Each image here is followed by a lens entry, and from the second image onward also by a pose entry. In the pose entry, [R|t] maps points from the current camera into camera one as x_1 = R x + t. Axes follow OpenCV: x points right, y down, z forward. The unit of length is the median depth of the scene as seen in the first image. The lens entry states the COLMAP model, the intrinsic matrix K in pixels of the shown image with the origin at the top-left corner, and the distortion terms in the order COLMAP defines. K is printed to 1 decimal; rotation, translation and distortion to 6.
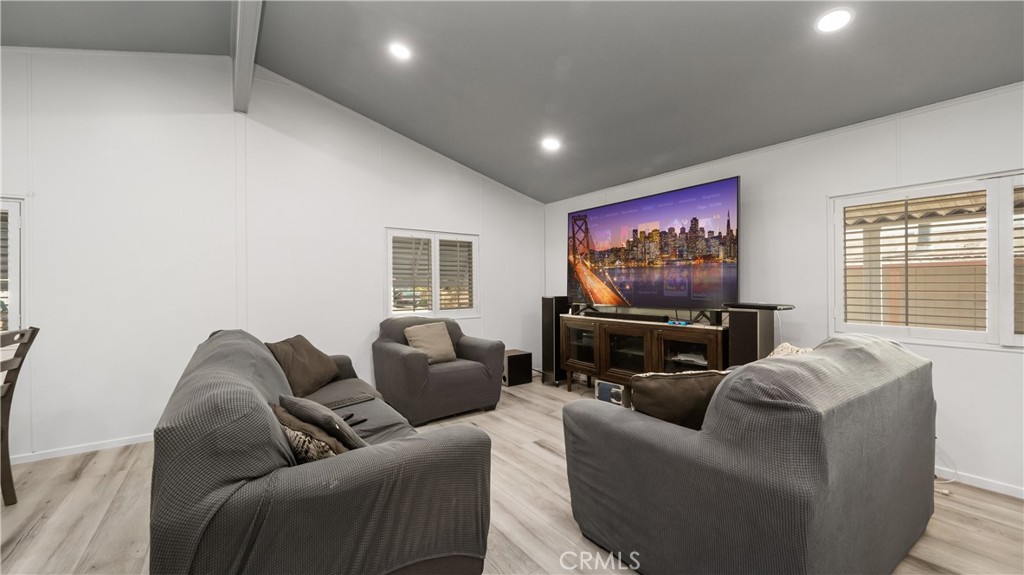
lens RADIAL K [[387.4, 0, 494.3], [0, 387.4, 288.7], [0, 0, 1]] dist [-0.002916, 0.000869]
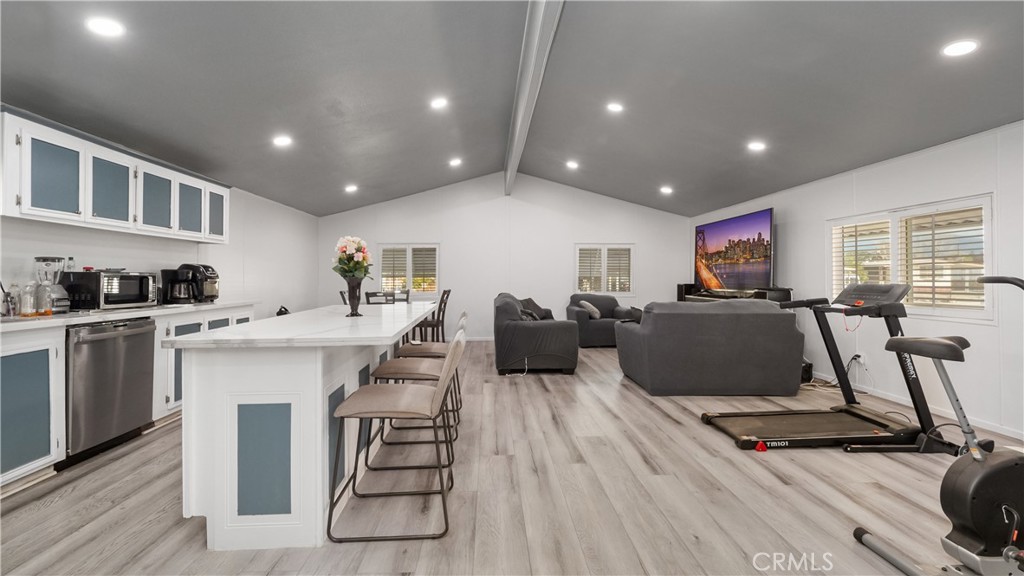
lens RADIAL K [[387.4, 0, 512.1], [0, 387.4, 281.0], [0, 0, 1]] dist [-0.002916, 0.000869]
pose [[0.853773, 0.009498, -0.520558, 0.580700], [-0.007676, 0.999955, 0.005657, 0.010717], [0.520588, -0.000834, 0.853807, -0.976563]]
